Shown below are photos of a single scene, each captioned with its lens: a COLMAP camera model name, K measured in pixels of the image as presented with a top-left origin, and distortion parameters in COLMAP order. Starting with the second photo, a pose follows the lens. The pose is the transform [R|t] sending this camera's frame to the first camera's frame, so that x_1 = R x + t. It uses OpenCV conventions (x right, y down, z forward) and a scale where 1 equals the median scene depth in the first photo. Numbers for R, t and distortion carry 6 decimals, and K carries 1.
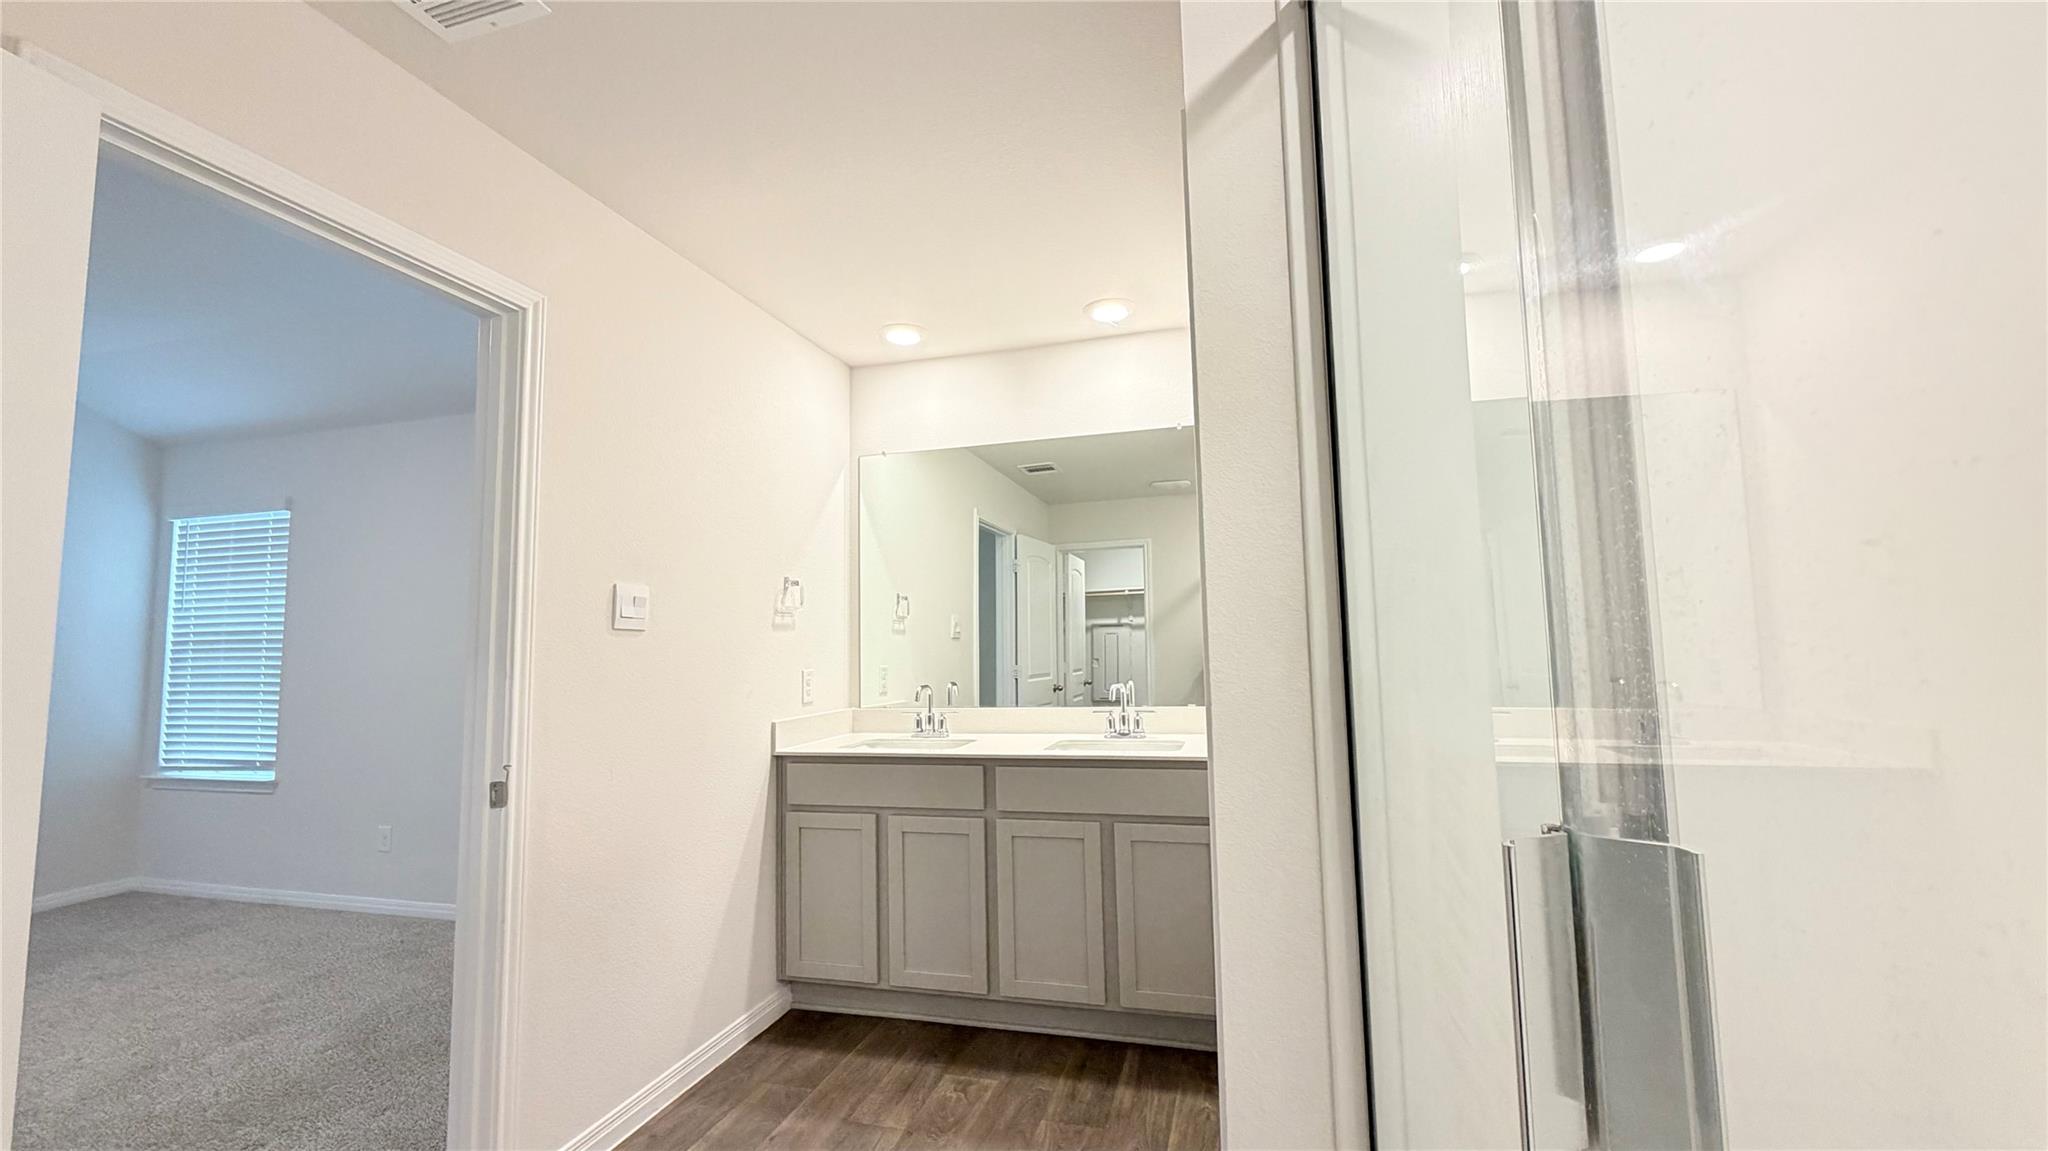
lens RADIAL K [[814.4, 0, 1034.9], [0, 814.4, 567.3], [0, 0, 1]] dist [-0.012146, 0.000061]
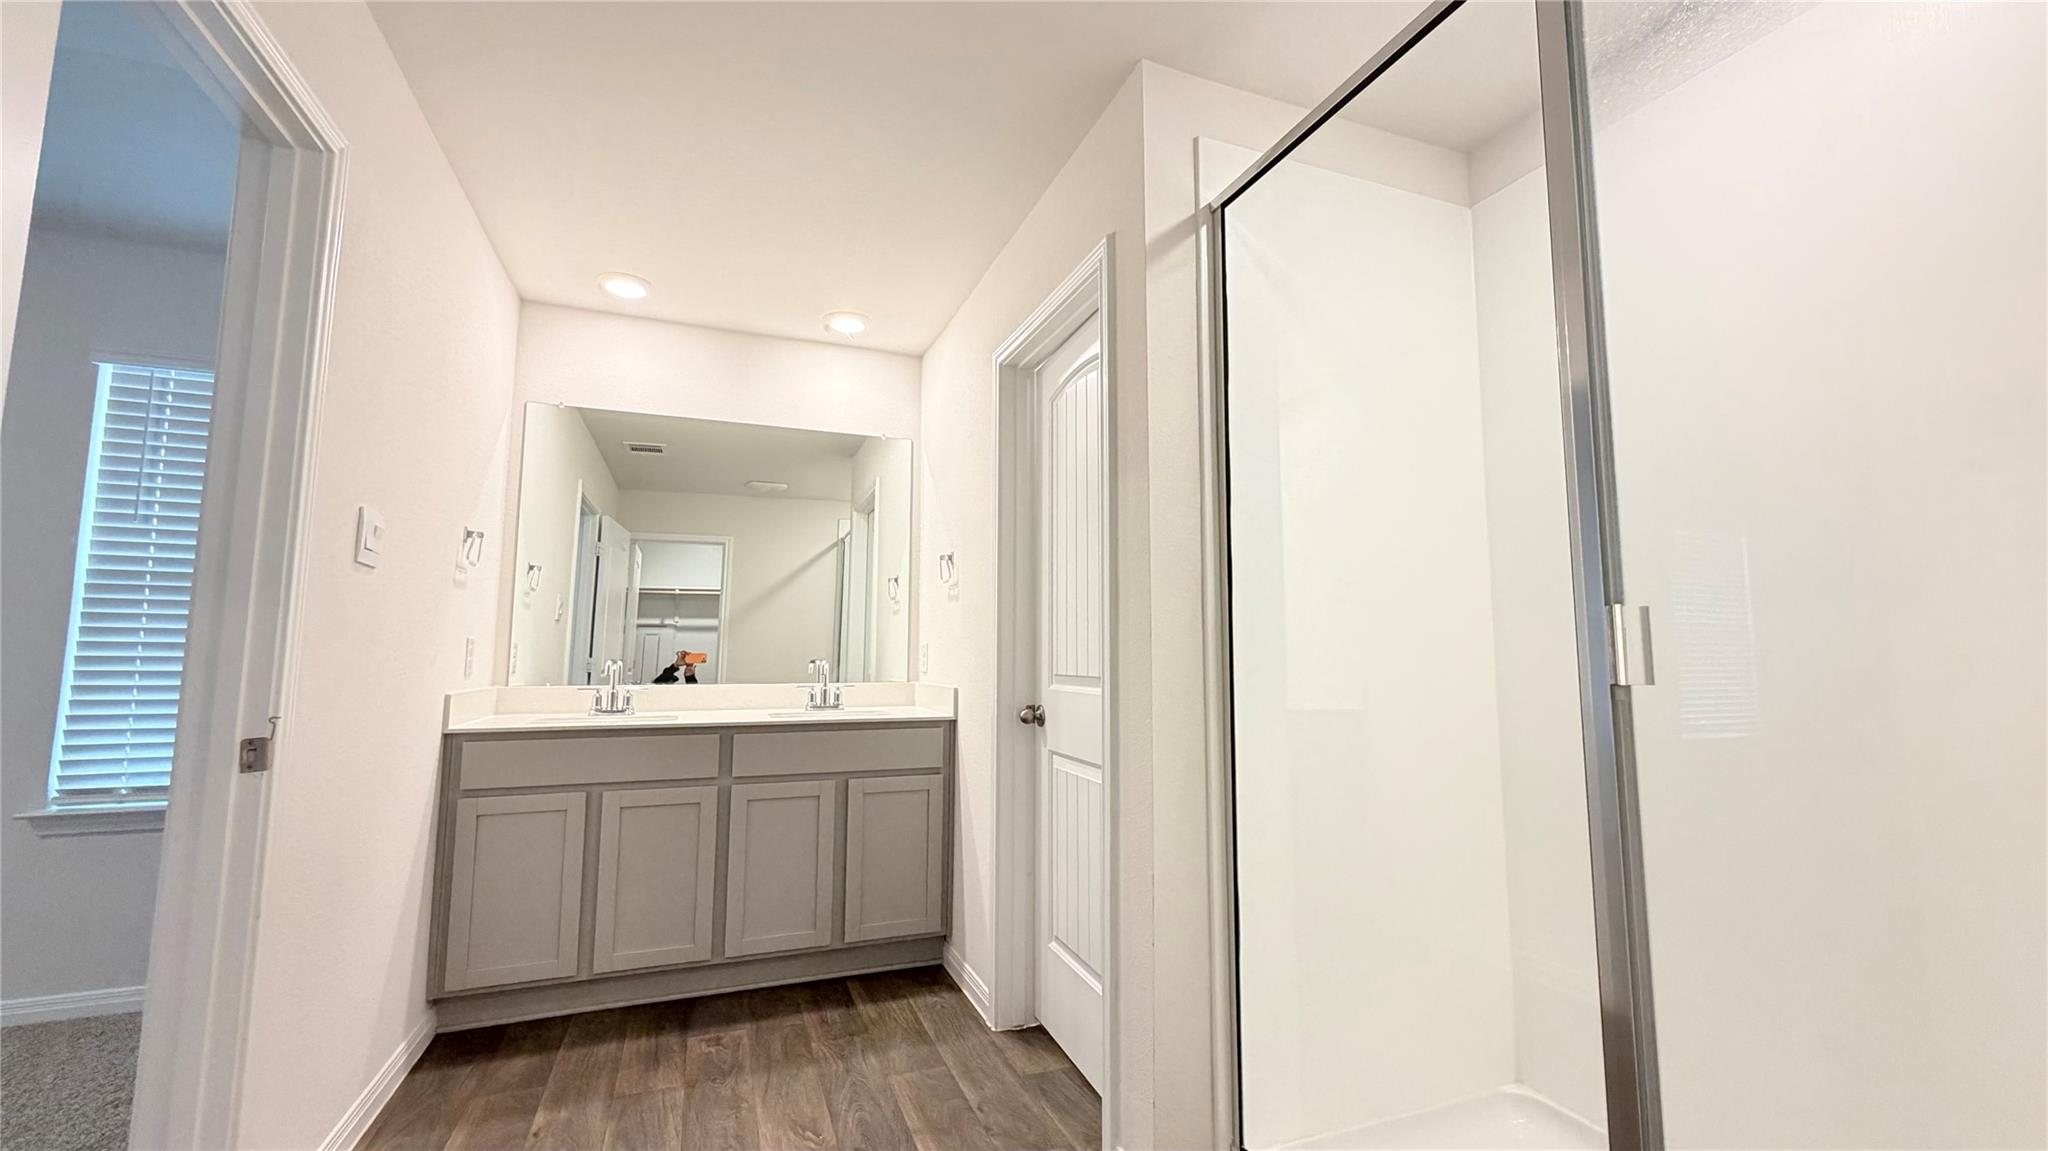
lens RADIAL K [[817.8, 0, 1030.3], [0, 817.8, 573.8], [0, 0, 1]] dist [0.000517, -0.000480]
pose [[0.802649, 0.087009, 0.590071, -0.378372], [-0.076939, 0.996141, -0.042230, 0.058228], [-0.591469, -0.011503, 0.806246, -0.053079]]
